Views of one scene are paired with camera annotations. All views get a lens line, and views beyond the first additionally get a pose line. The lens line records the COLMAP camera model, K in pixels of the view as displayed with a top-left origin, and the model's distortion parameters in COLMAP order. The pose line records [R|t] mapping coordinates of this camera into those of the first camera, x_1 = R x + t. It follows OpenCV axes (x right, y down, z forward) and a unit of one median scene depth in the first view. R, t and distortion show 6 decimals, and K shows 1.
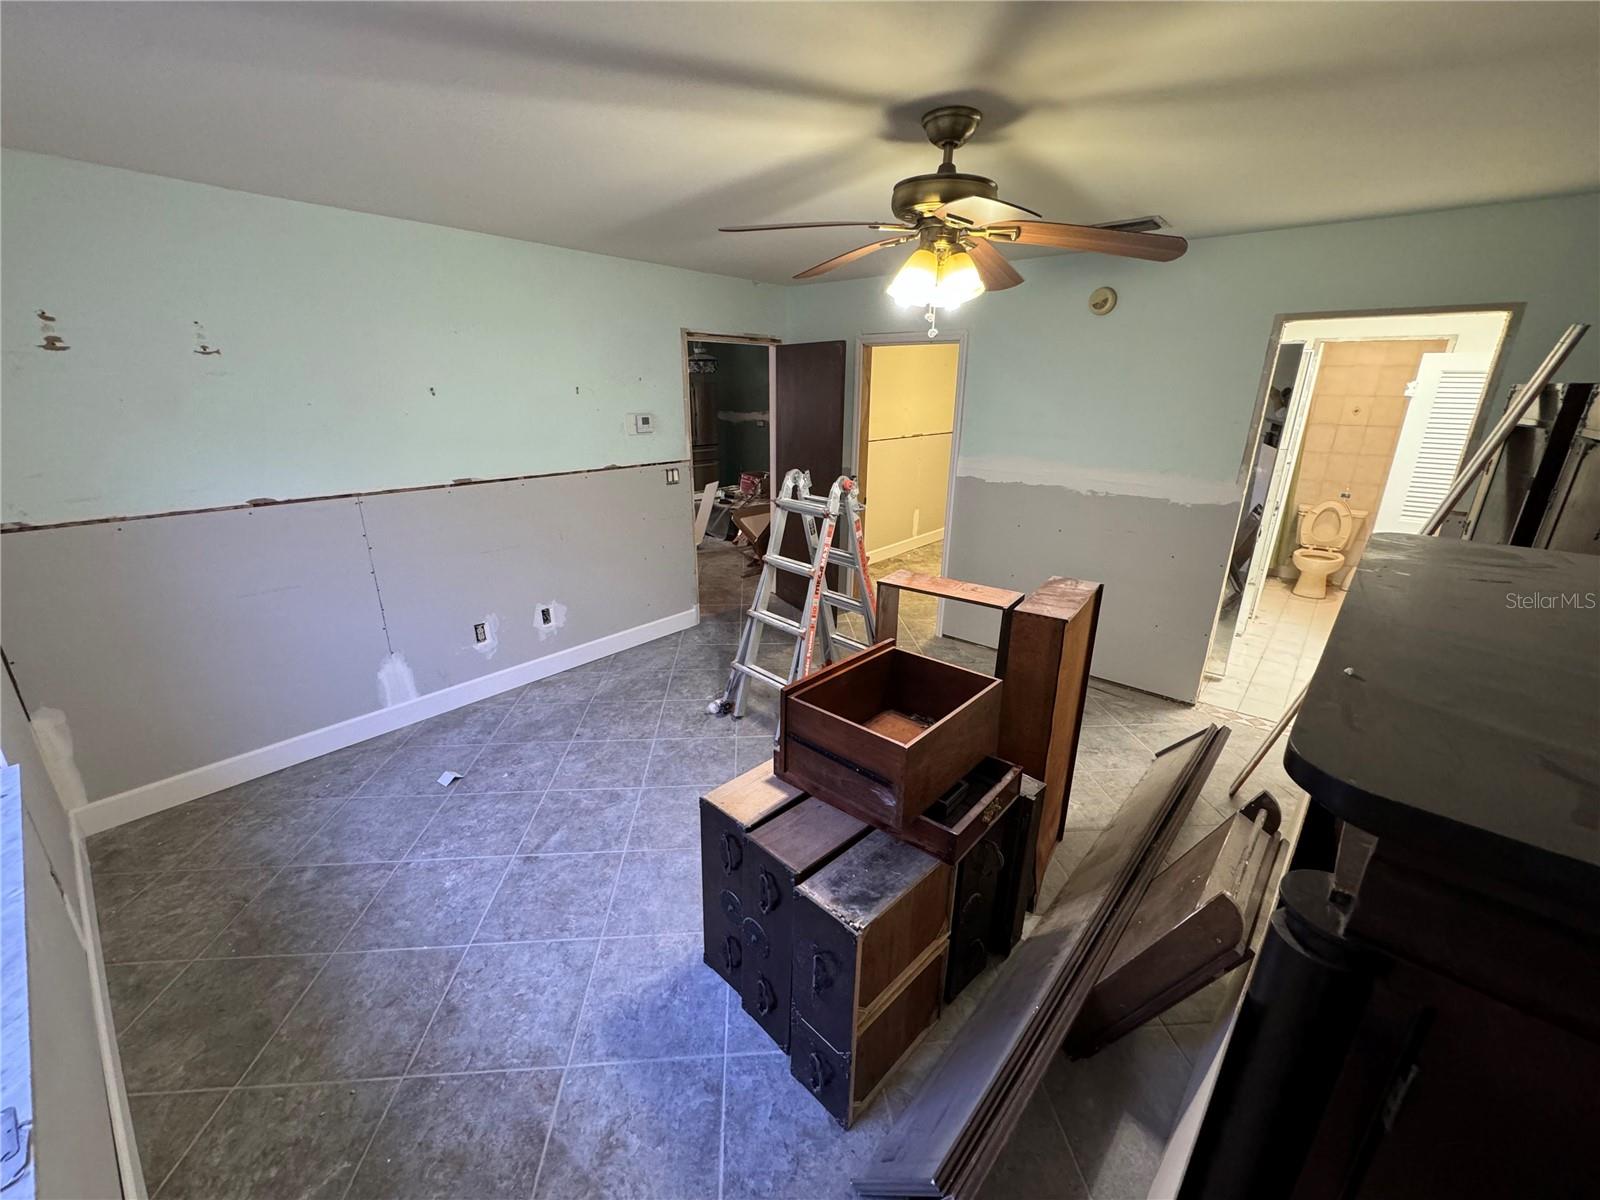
lens RADIAL K [[639.6, 0, 800.0], [0, 639.6, 600.0], [0, 0, 1]] dist [-0.001503, -0.000011]
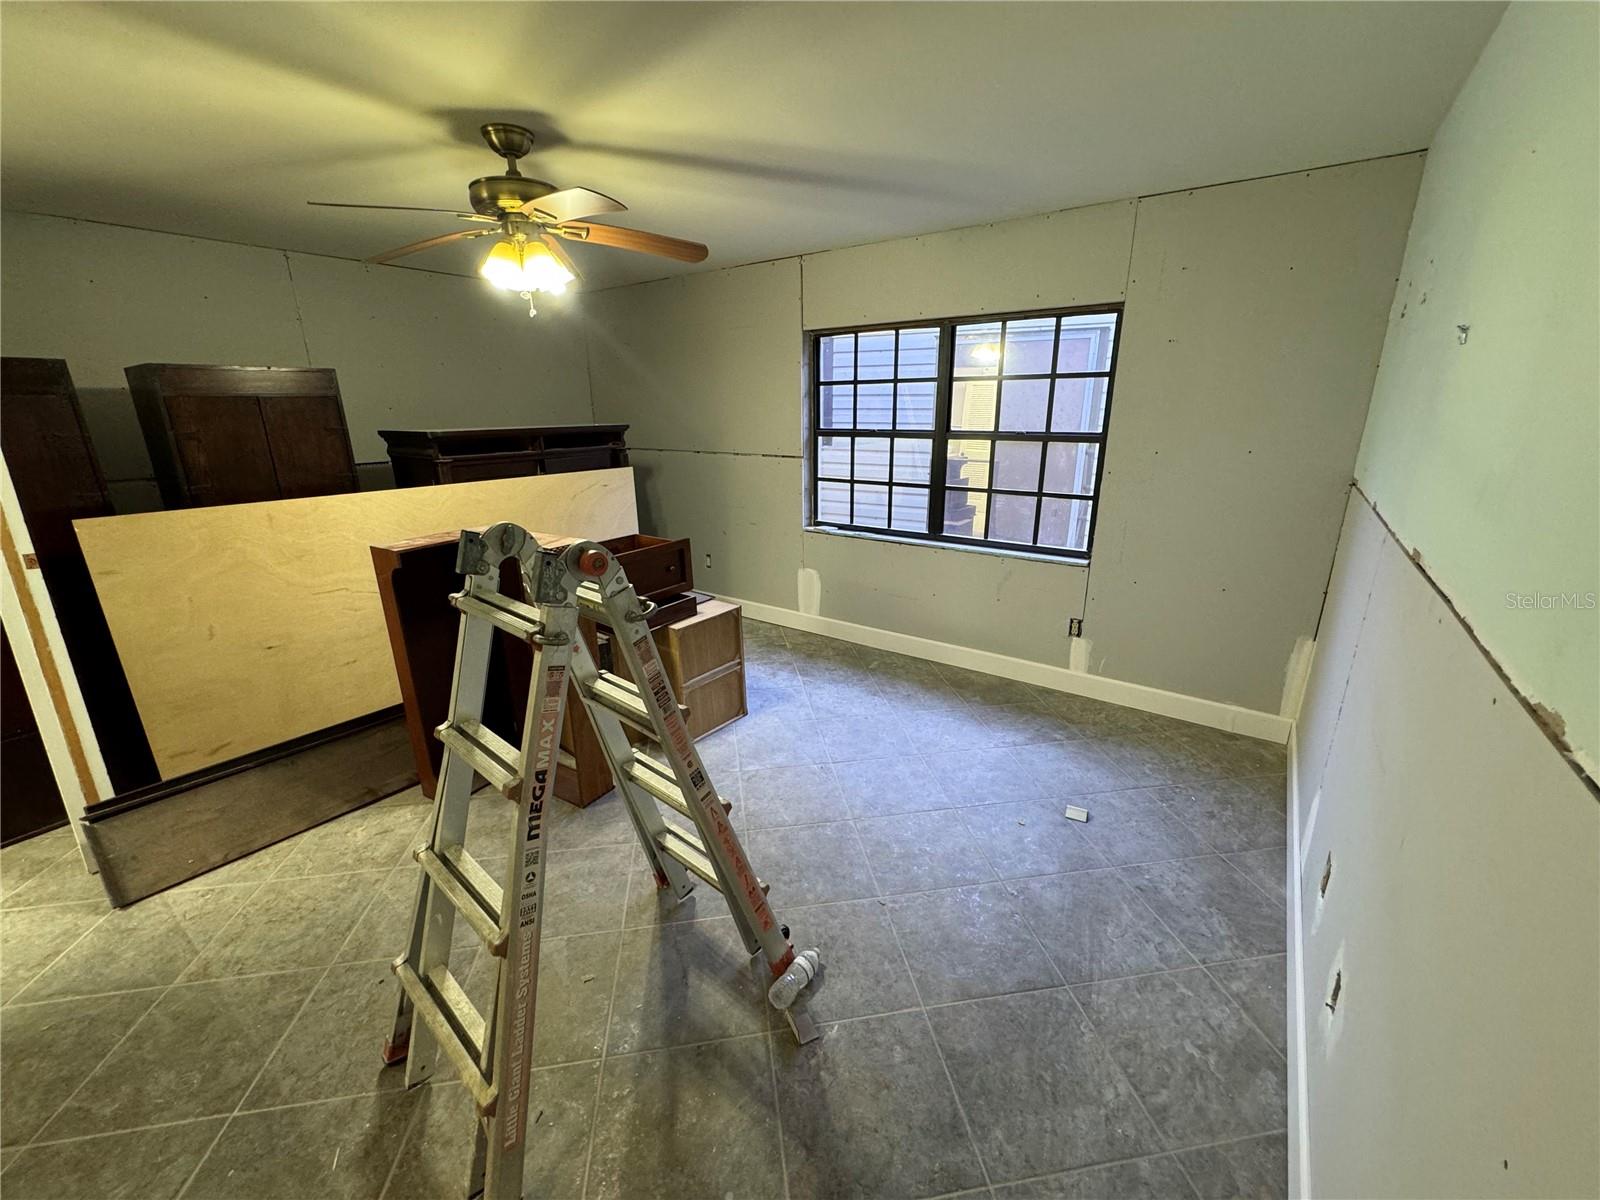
lens RADIAL K [[639.6, 0, 800.0], [0, 639.6, 600.0], [0, 0, 1]] dist [-0.001503, -0.000011]
pose [[-0.996357, 0.028401, -0.080410, -0.174263], [-0.023961, 0.811694, 0.583591, -0.739899], [0.081843, 0.583392, -0.808057, 2.442526]]
